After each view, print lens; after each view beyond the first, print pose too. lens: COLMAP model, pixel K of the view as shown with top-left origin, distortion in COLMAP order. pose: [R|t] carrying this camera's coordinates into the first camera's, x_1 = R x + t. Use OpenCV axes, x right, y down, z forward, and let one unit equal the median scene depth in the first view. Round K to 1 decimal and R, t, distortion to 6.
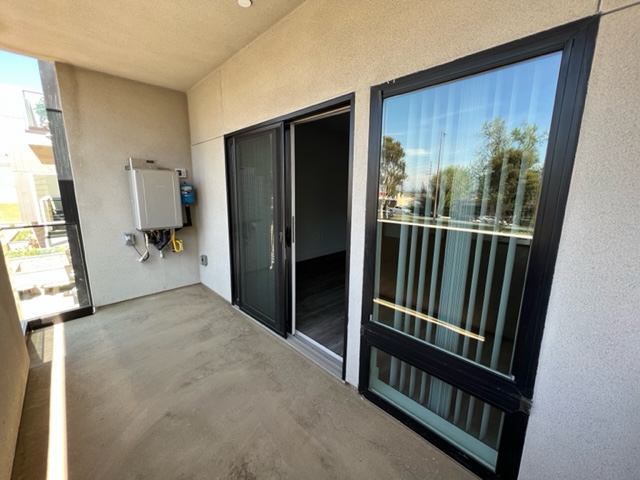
lens RADIAL K [[257.4, 0, 320.0], [0, 257.4, 240.0], [0, 0, 1]] dist [0.001525, 0.000006]
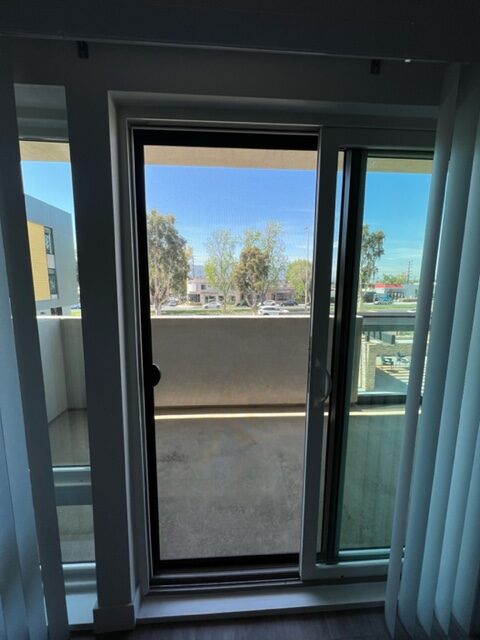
lens RADIAL K [[257.4, 0, 239.9], [0, 257.4, 317.4], [0, 0, 1]] dist [0.001525, 0.000006]
pose [[-0.663694, 0.085709, -0.743078, 0.388668], [-0.157342, 0.955191, 0.250708, -0.271742], [0.731269, 0.283311, -0.620469, 1.430943]]
